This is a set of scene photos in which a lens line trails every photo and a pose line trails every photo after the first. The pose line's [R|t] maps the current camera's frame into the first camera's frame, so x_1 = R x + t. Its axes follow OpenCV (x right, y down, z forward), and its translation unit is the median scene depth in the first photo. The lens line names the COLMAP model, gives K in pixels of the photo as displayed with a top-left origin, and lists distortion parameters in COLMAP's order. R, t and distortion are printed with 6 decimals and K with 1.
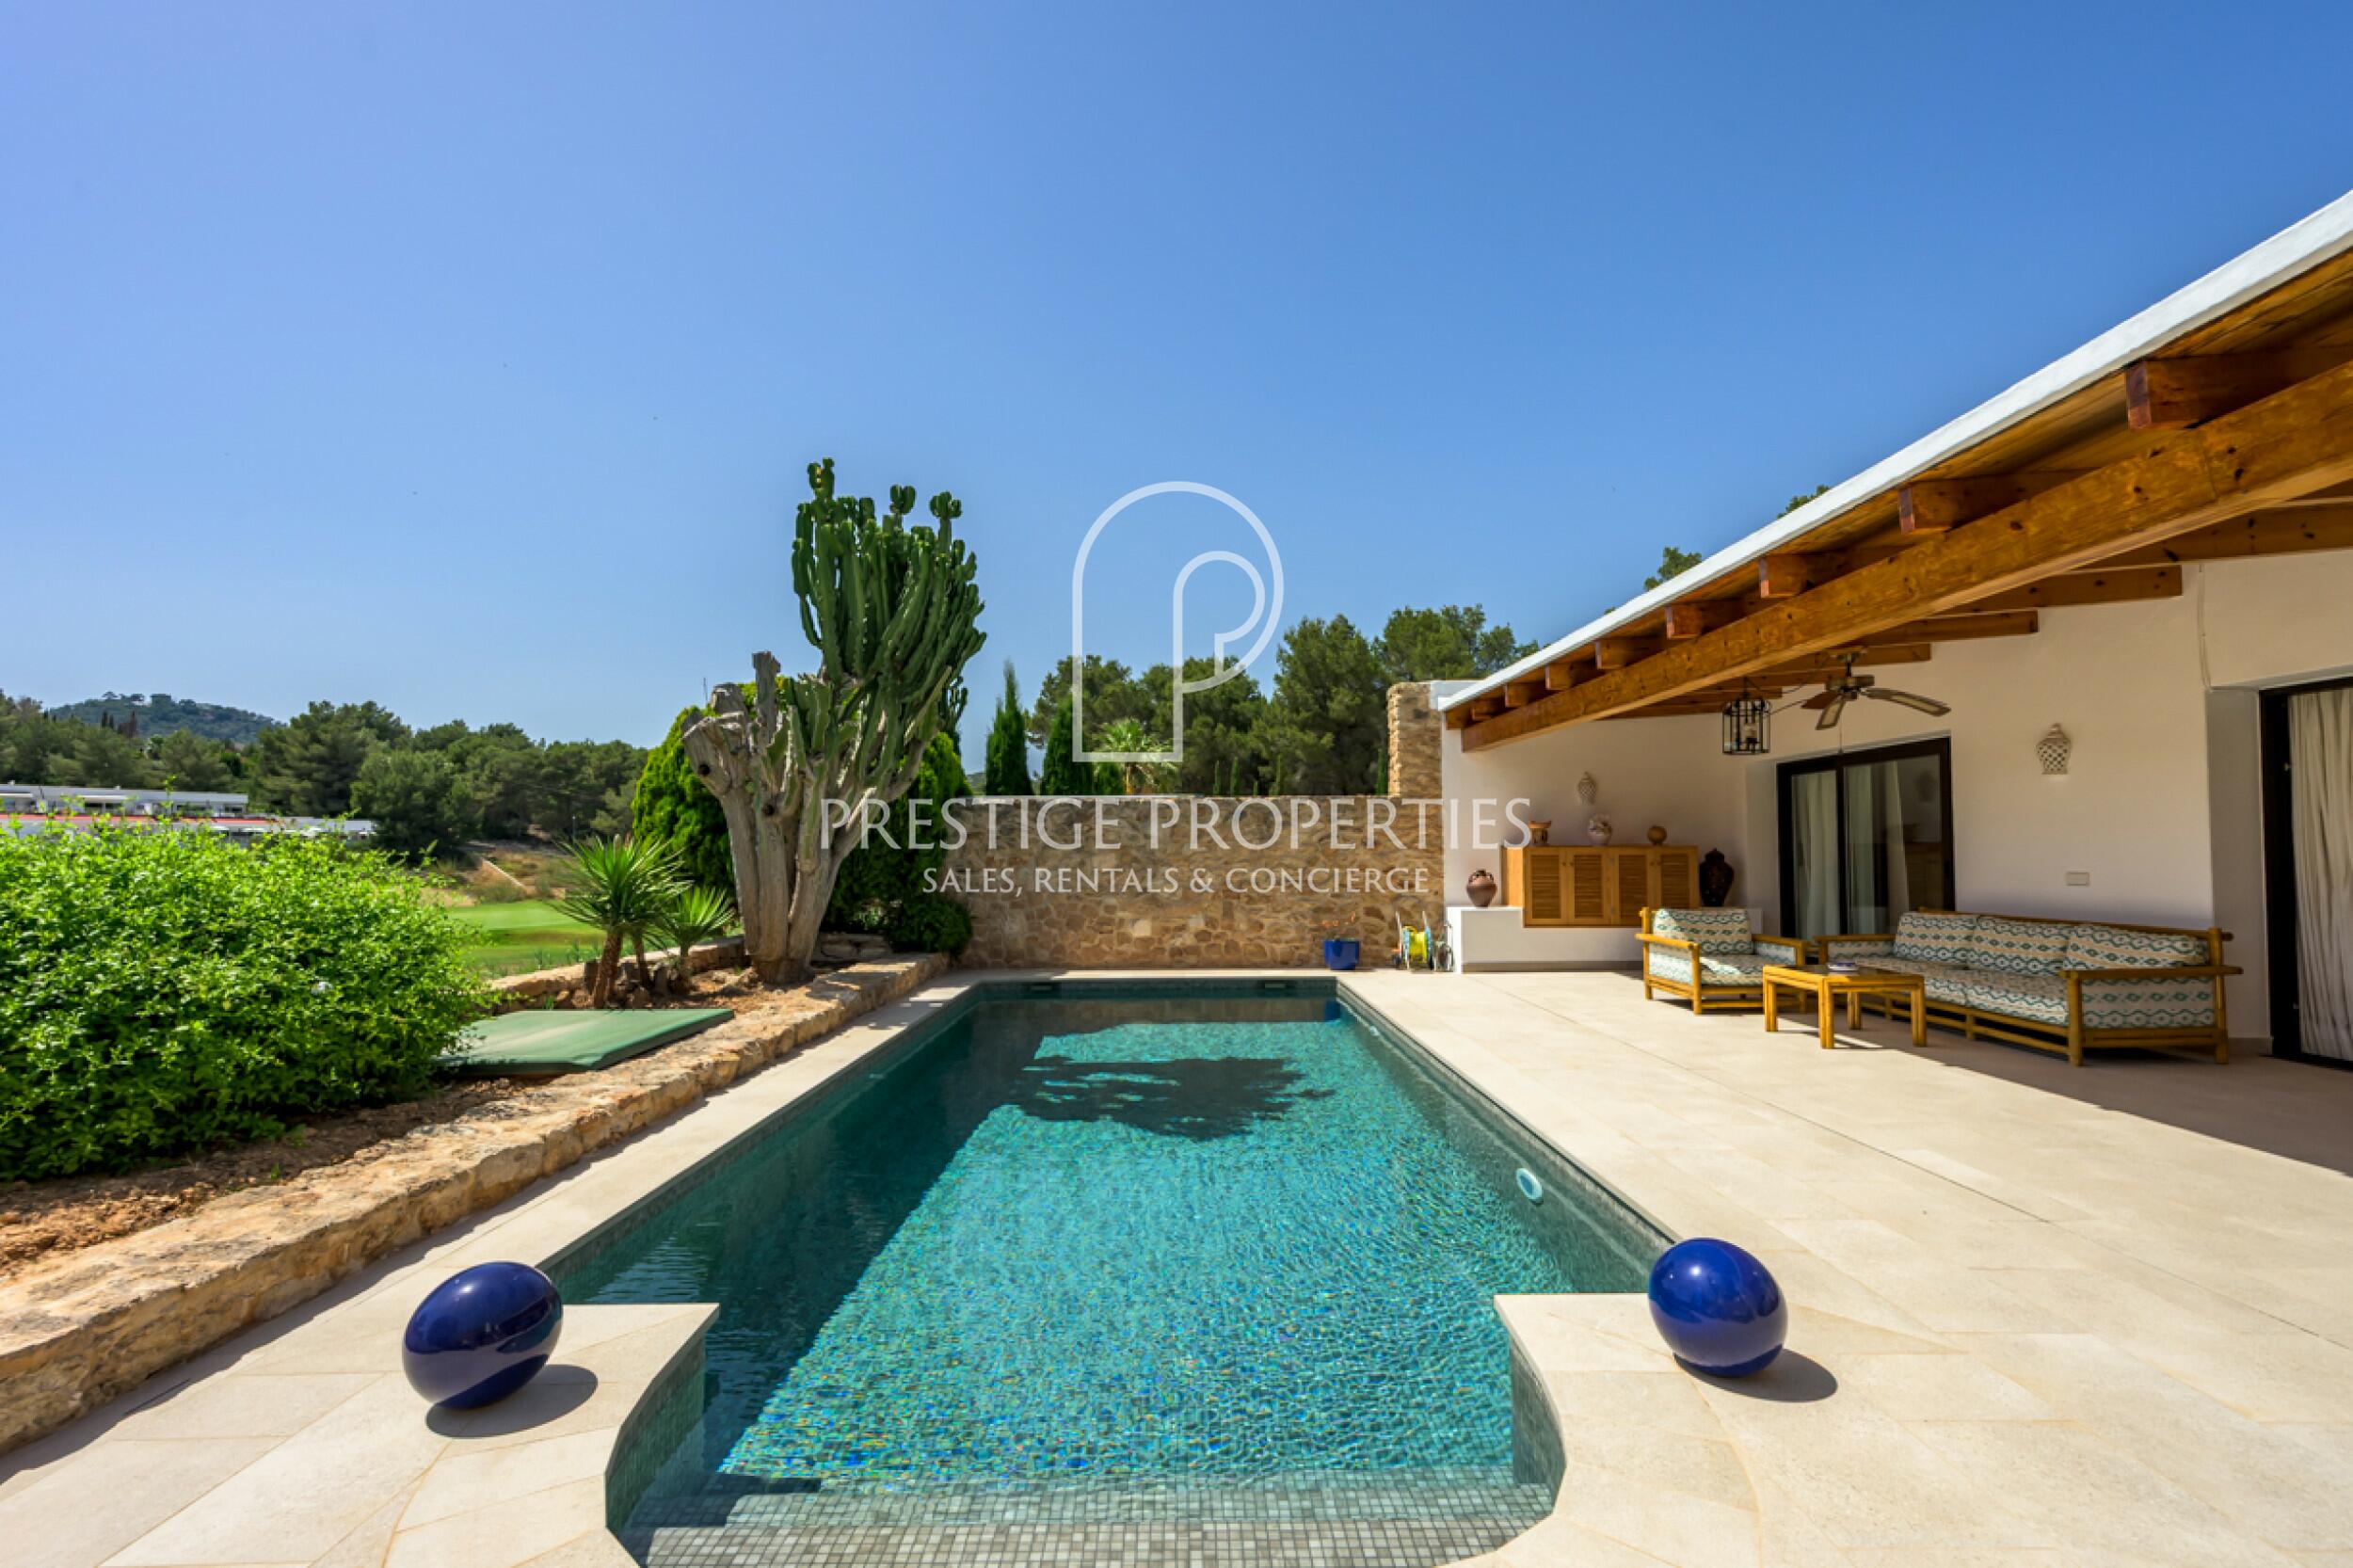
lens RADIAL K [[982.0, 0, 1125.0], [0, 982.0, 836.8], [0, 0, 1]] dist [0.006545, -0.000059]
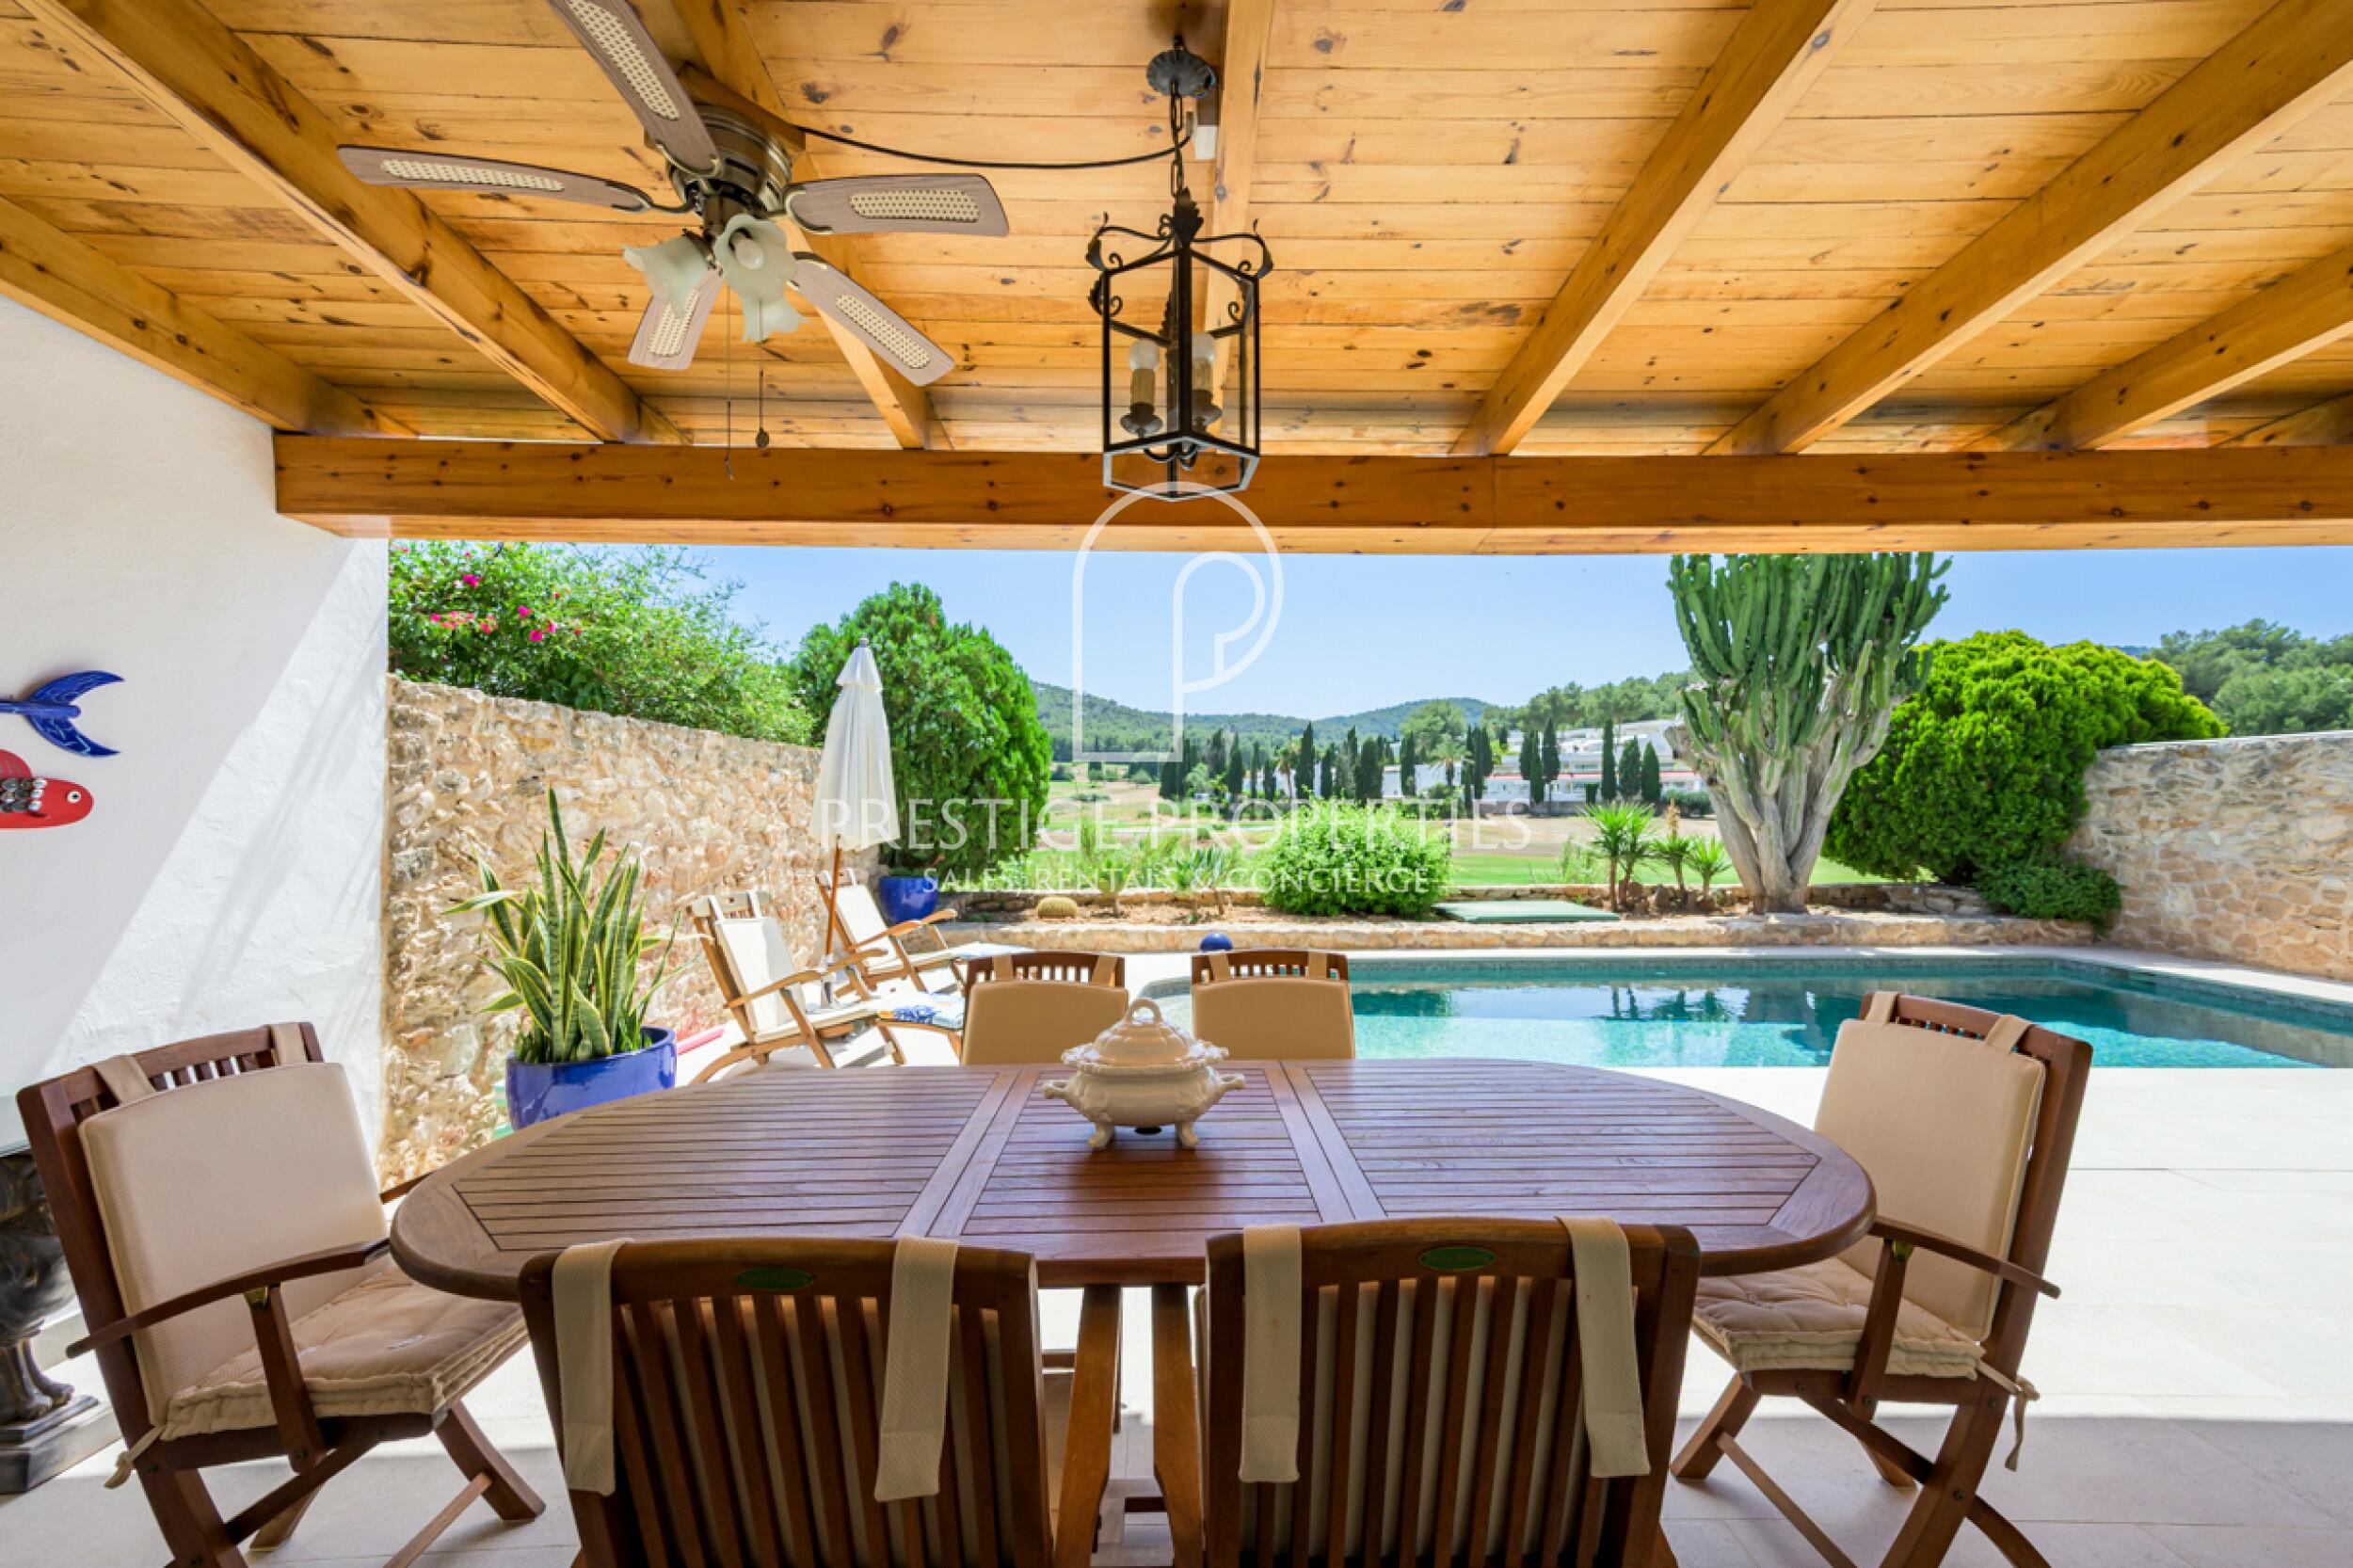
lens RADIAL K [[907.5, 0, 1180.4], [0, 907.5, 783.5], [0, 0, 1]] dist [0.028231, 0.000032]
pose [[0.038781, -0.016977, -0.999104, 0.622748], [0.025281, 0.999552, -0.016004, -0.015606], [0.998928, -0.024637, 0.039193, 0.156718]]
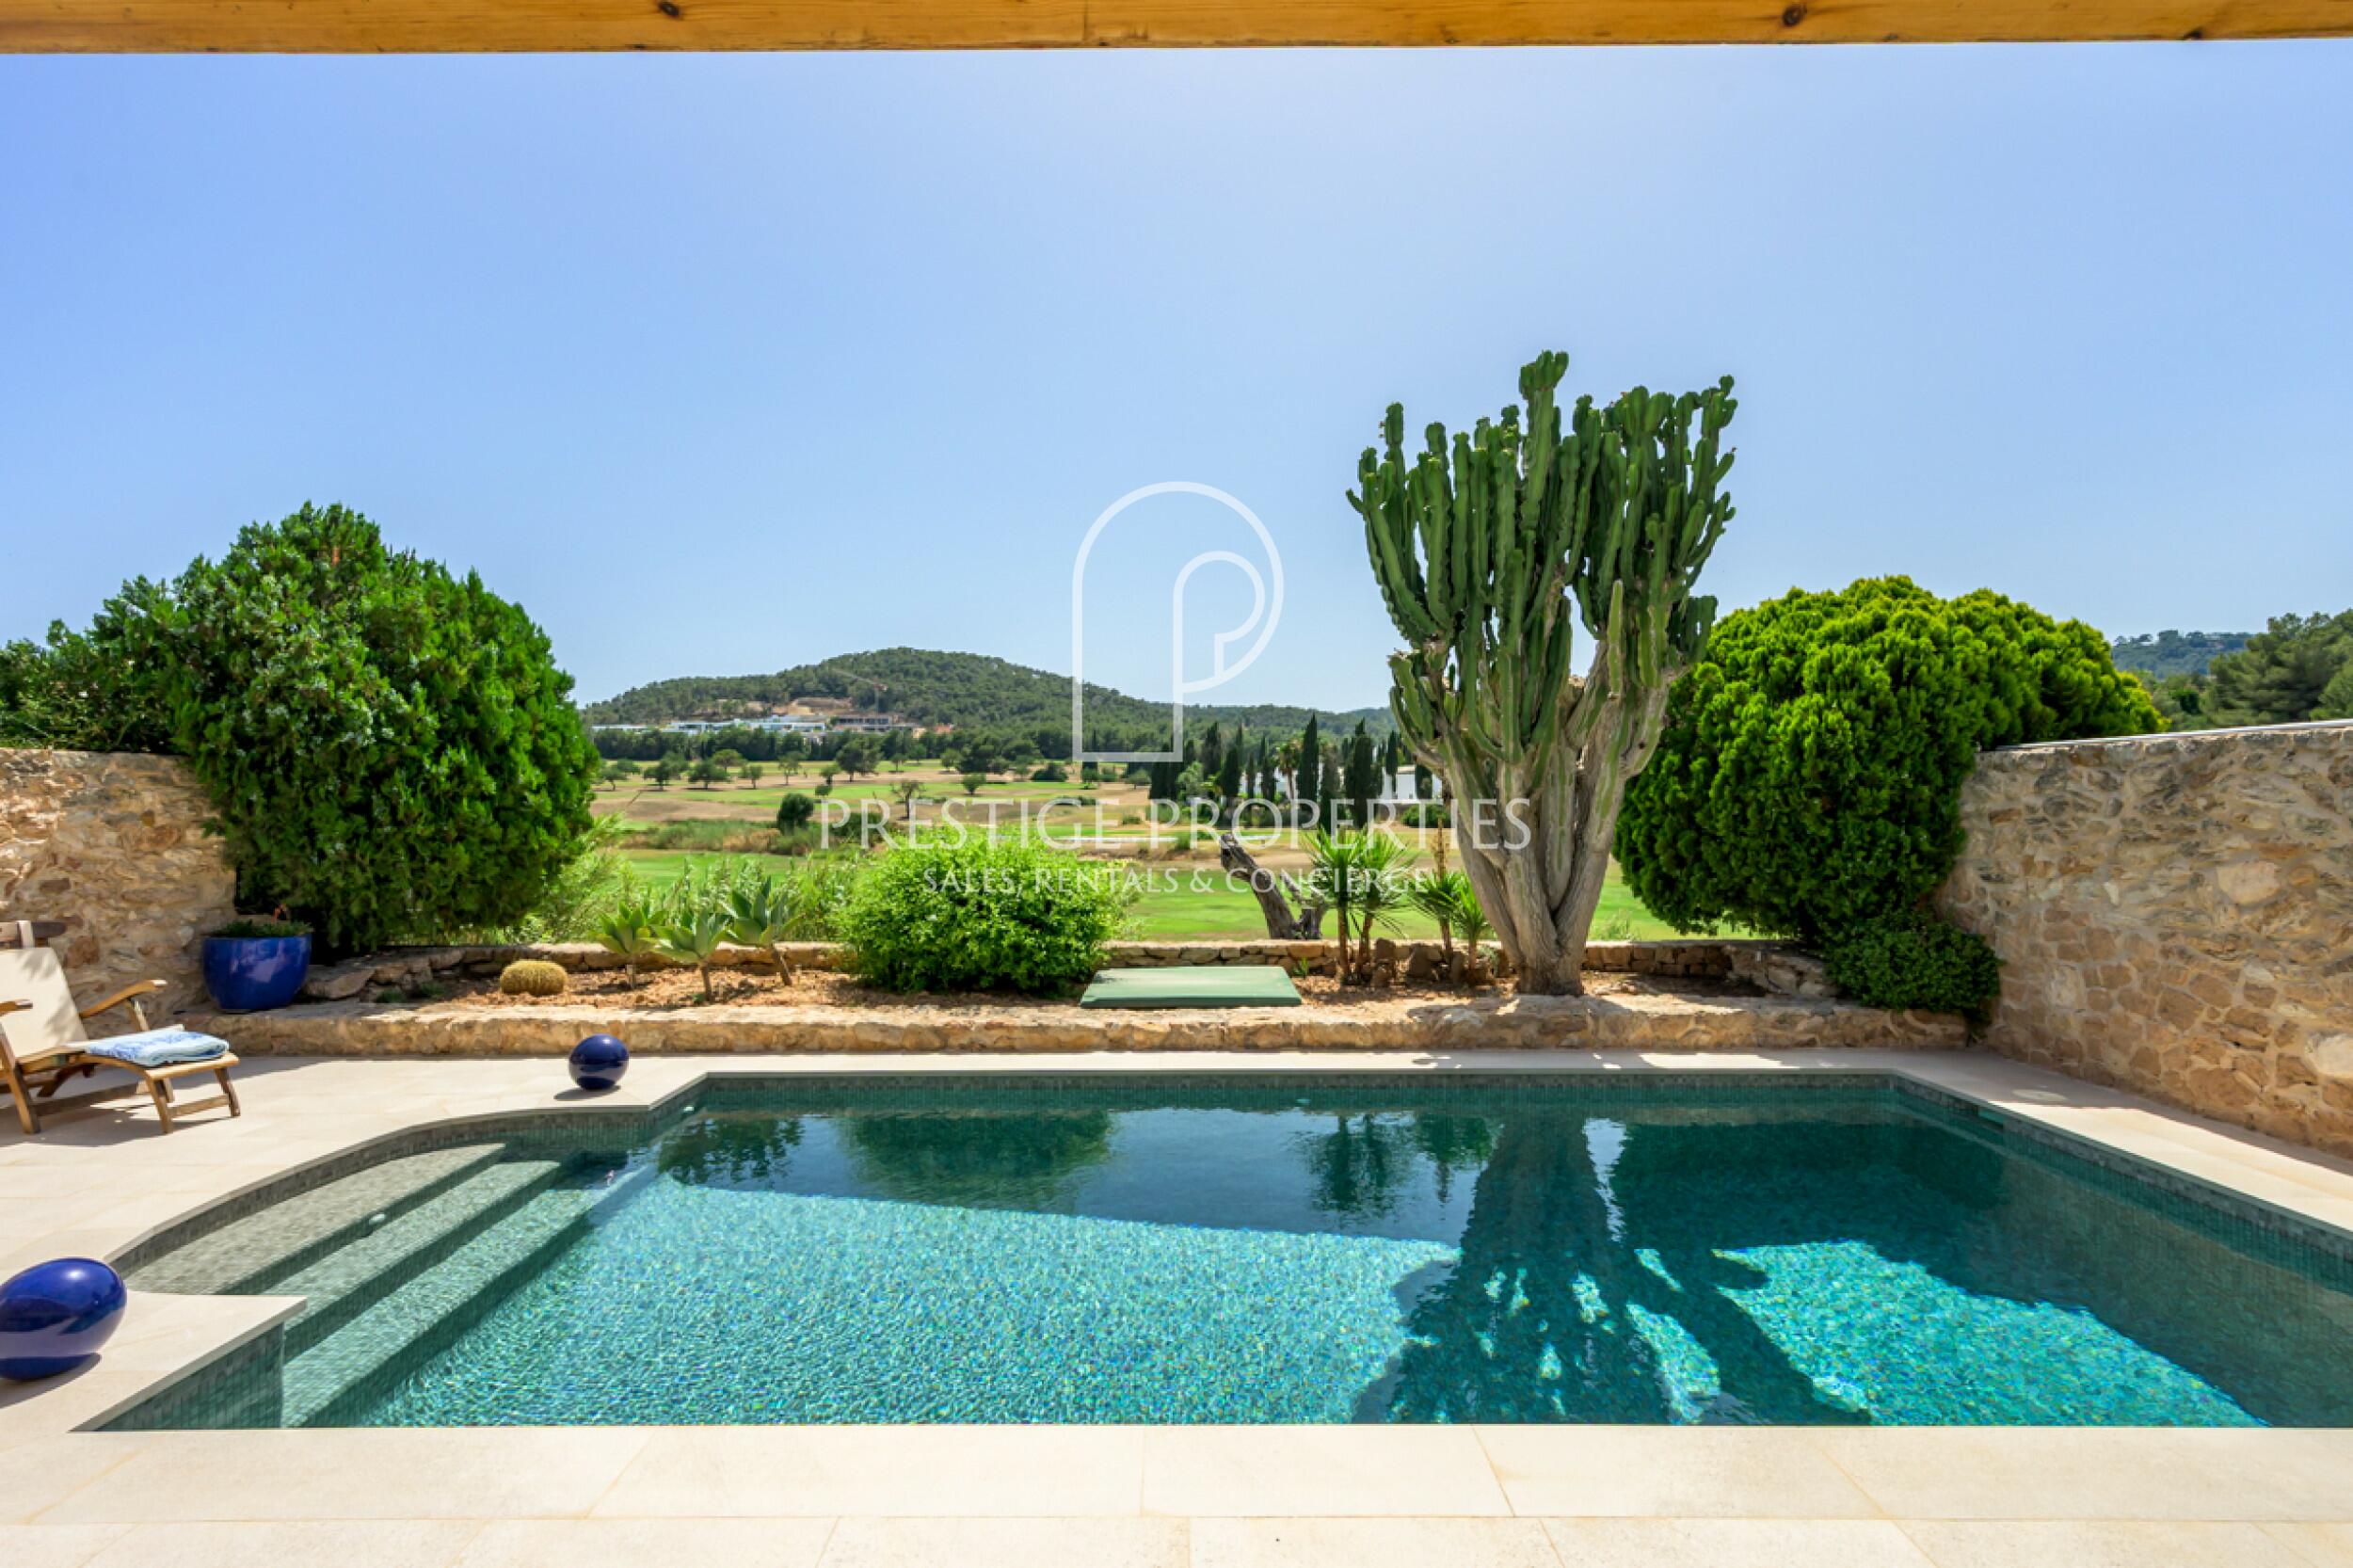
lens RADIAL K [[1033.6, 0, 1172.8], [0, 1033.6, 793.6], [0, 0, 1]] dist [0.001591, -0.000268]
pose [[0.027555, -0.008222, -0.999586, 0.417461], [0.022543, 0.999717, -0.007602, -0.019896], [0.999366, -0.022324, 0.027733, 0.518409]]
